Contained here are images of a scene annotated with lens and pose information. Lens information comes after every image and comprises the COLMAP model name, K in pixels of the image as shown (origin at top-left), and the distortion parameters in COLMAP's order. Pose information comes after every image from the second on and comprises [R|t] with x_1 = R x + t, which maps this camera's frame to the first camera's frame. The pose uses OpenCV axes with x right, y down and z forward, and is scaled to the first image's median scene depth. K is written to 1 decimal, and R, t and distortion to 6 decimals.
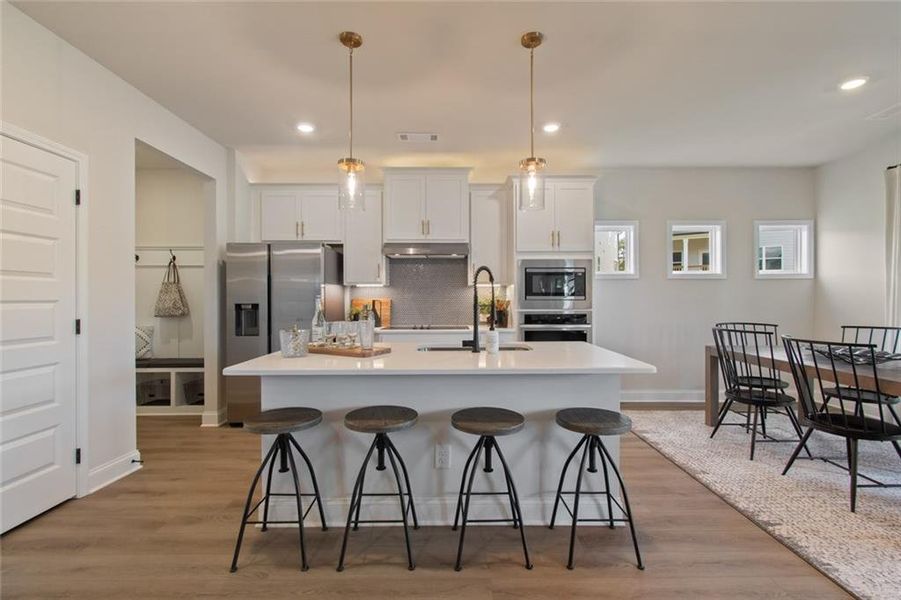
lens RADIAL K [[415.0, 0, 450.5], [0, 415.0, 300.0], [0, 0, 1]] dist [0.001286, 0.000064]
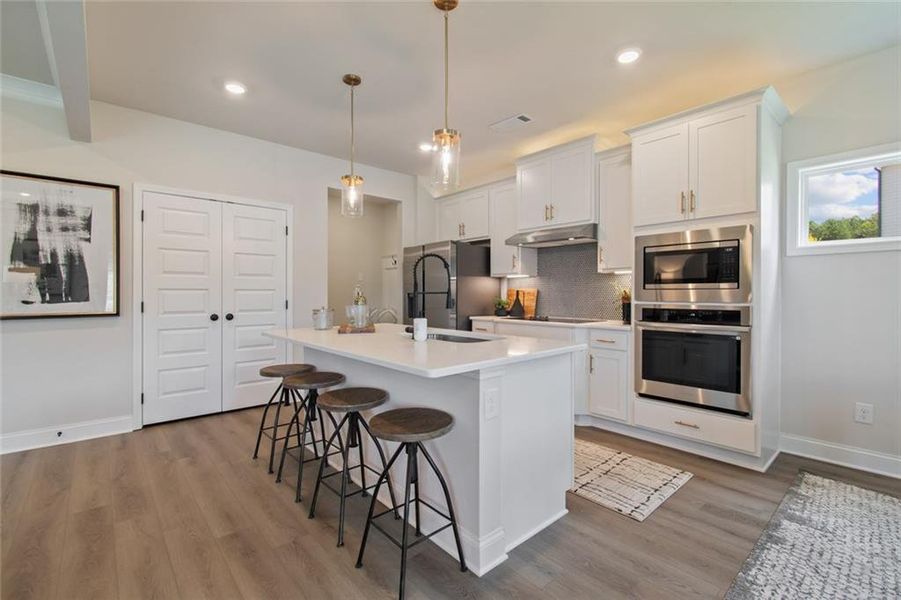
lens RADIAL K [[400.5, 0, 453.2], [0, 400.5, 295.6], [0, 0, 1]] dist [-0.000499, -0.000332]
pose [[0.656081, 0.006707, -0.754661, 0.505461], [-0.002523, 0.999974, 0.006695, 0.007402], [0.754687, -0.002488, 0.656081, 0.254199]]
